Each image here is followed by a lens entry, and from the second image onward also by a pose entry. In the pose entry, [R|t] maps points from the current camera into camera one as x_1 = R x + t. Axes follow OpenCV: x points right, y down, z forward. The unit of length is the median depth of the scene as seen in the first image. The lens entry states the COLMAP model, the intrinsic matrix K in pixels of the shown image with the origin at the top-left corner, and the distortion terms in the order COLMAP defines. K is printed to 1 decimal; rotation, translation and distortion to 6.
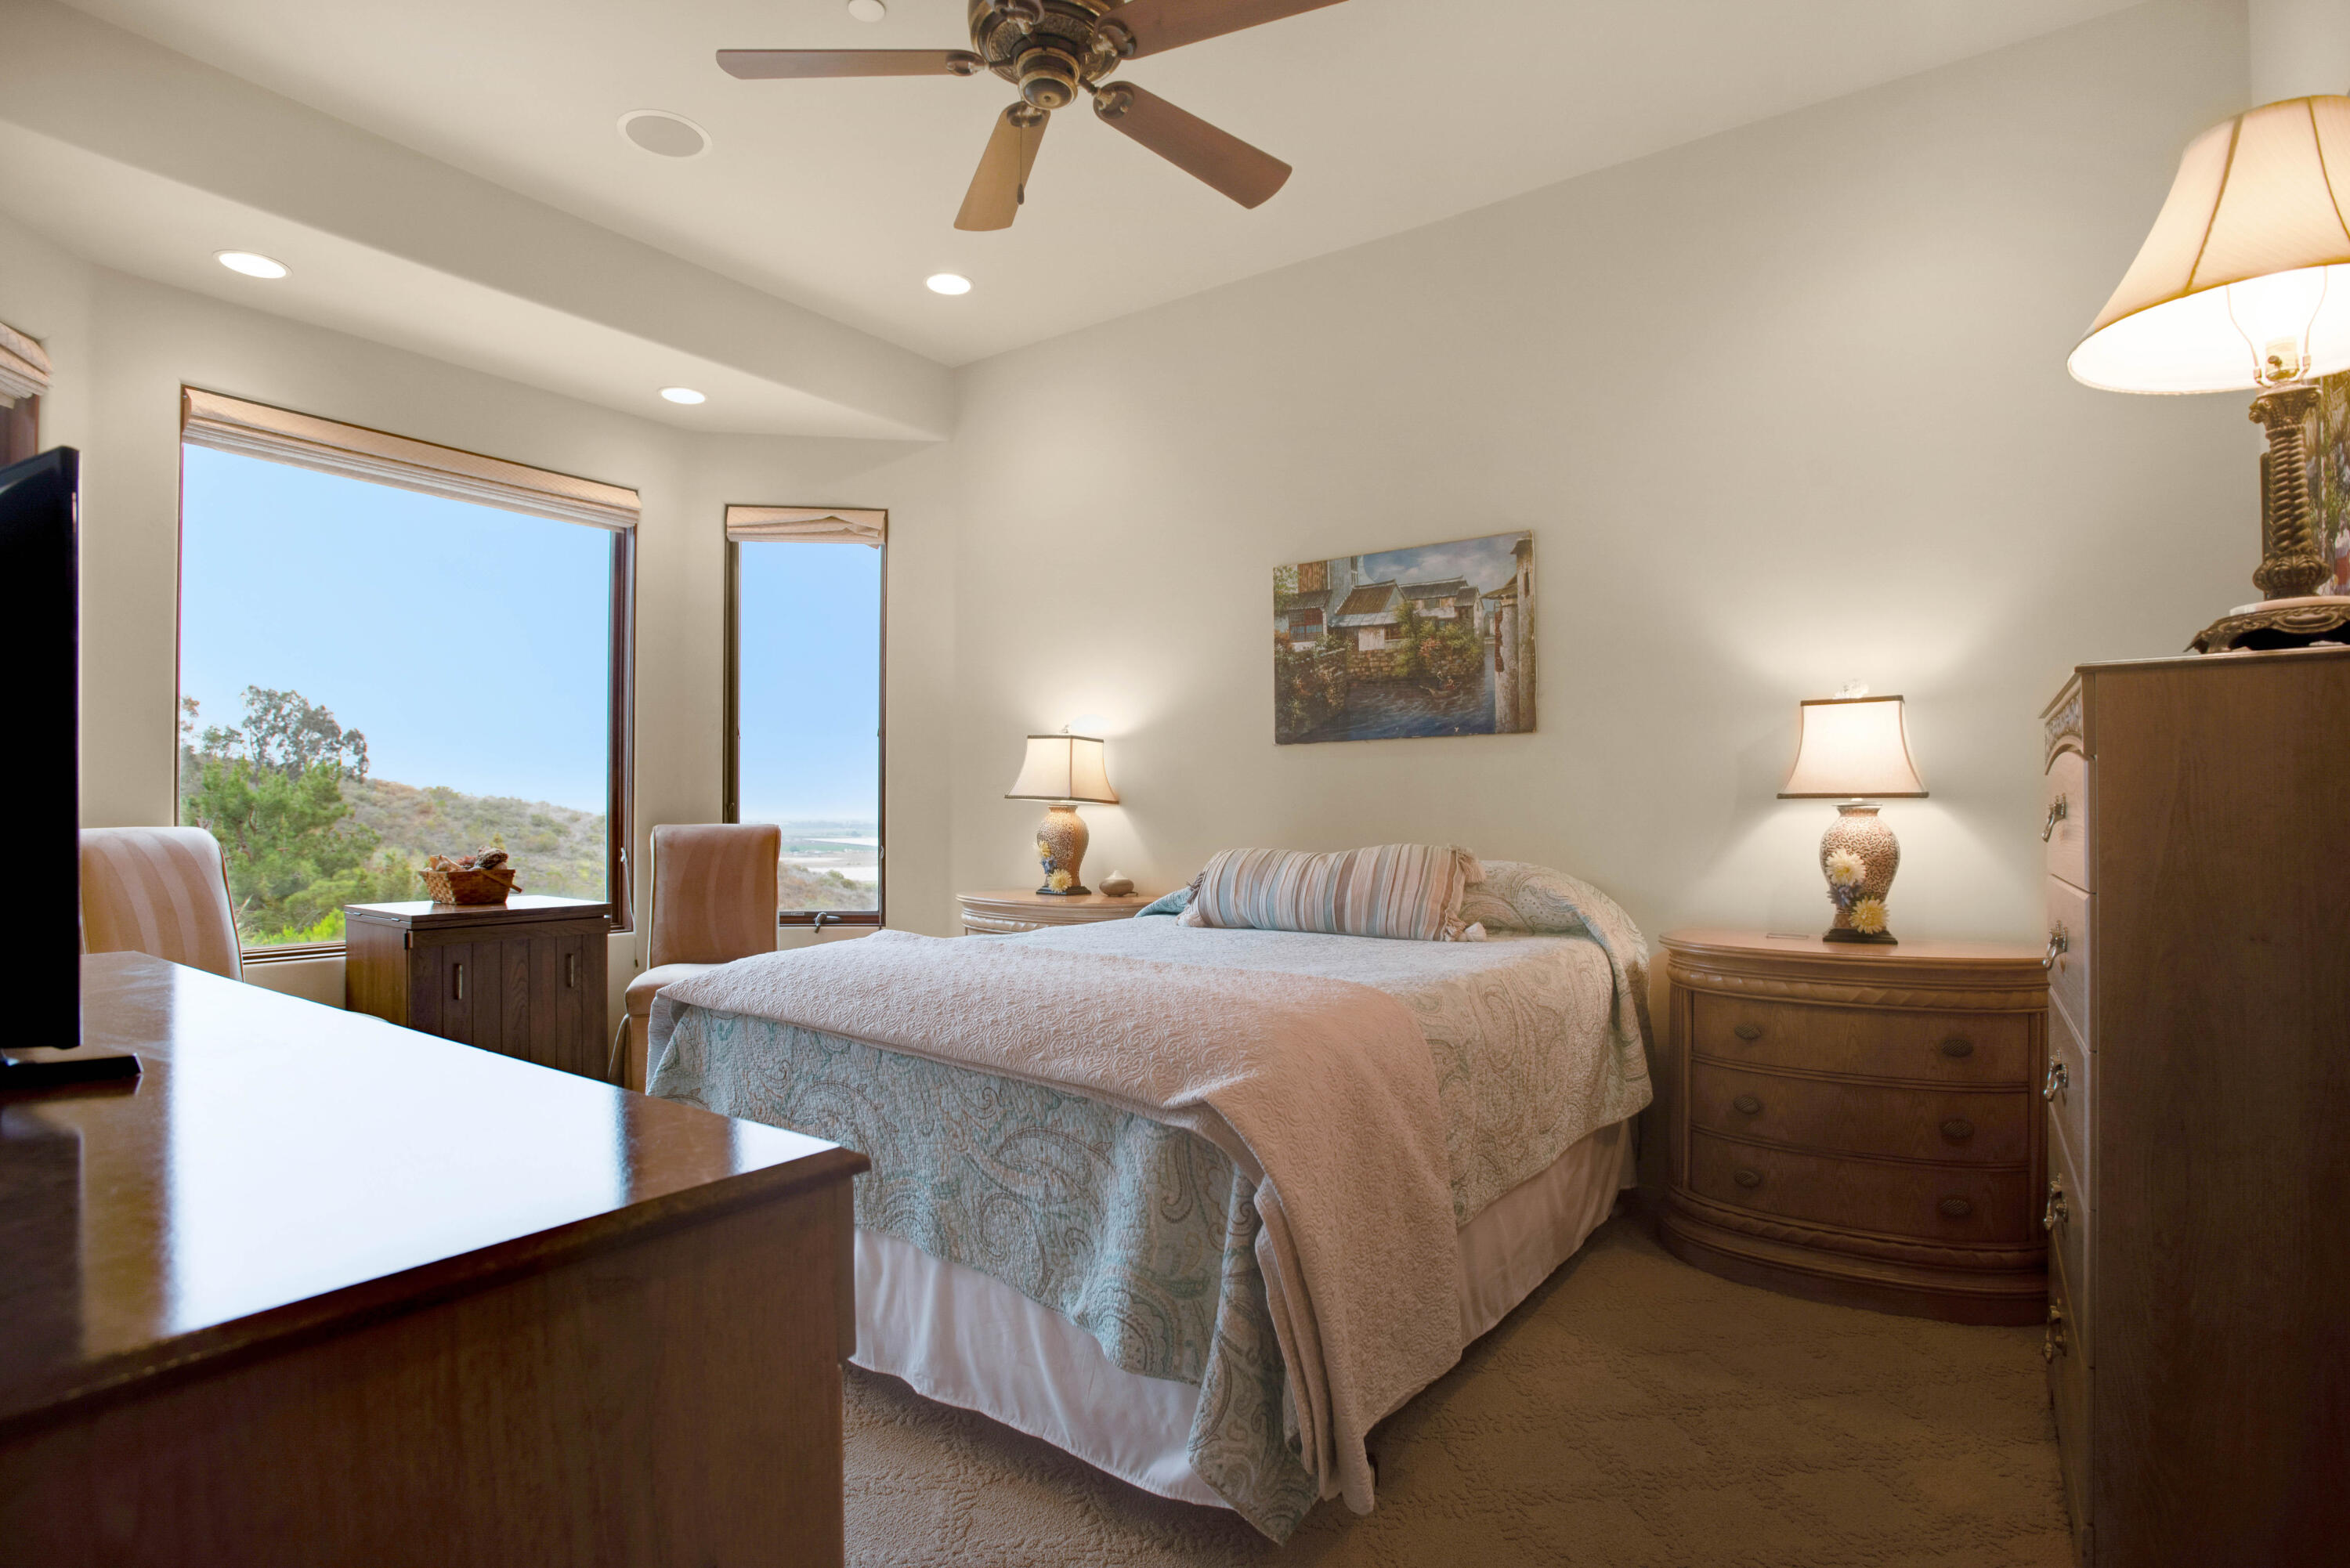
lens RADIAL K [[1245.0, 0, 1162.7], [0, 1245.0, 802.8], [0, 0, 1]] dist [-0.001784, -0.000270]
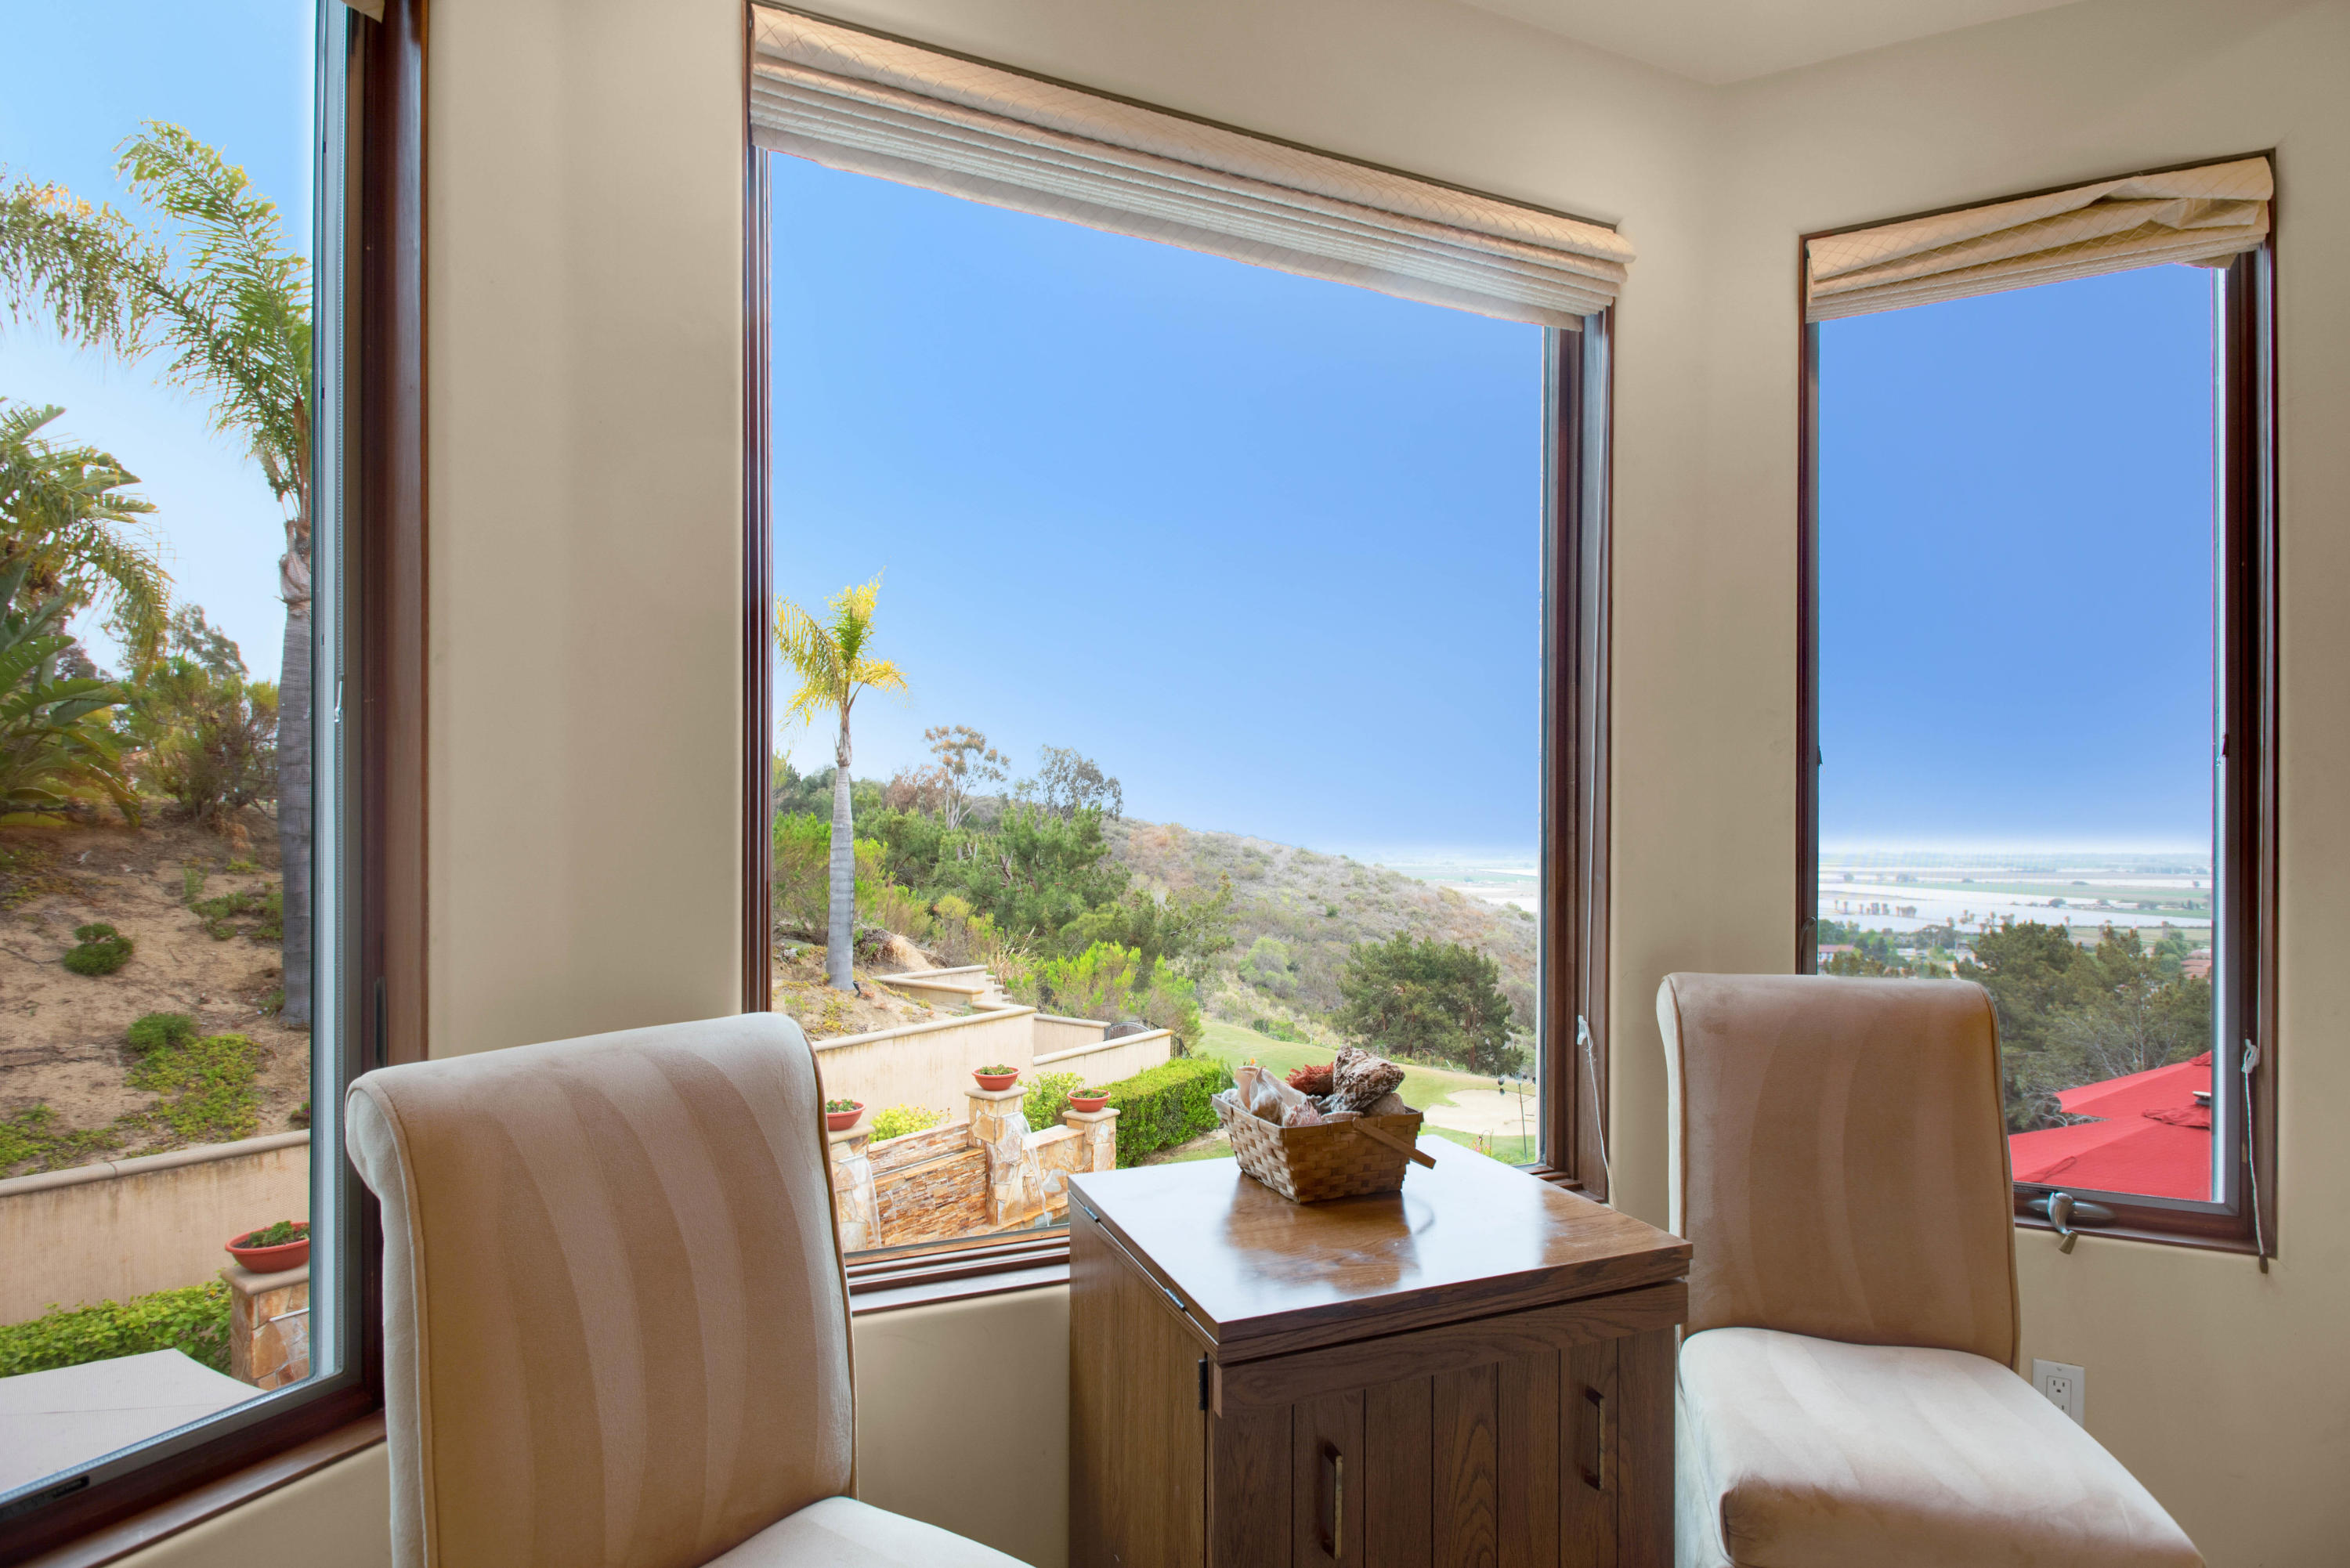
lens RADIAL K [[1245.0, 0, 1162.7], [0, 1245.0, 802.8], [0, 0, 1]] dist [-0.001784, -0.000270]
pose [[0.859717, -0.018100, -0.510450, -0.323959], [0.004268, 0.999592, -0.028256, -0.029168], [0.510753, 0.022114, 0.859443, 0.513157]]
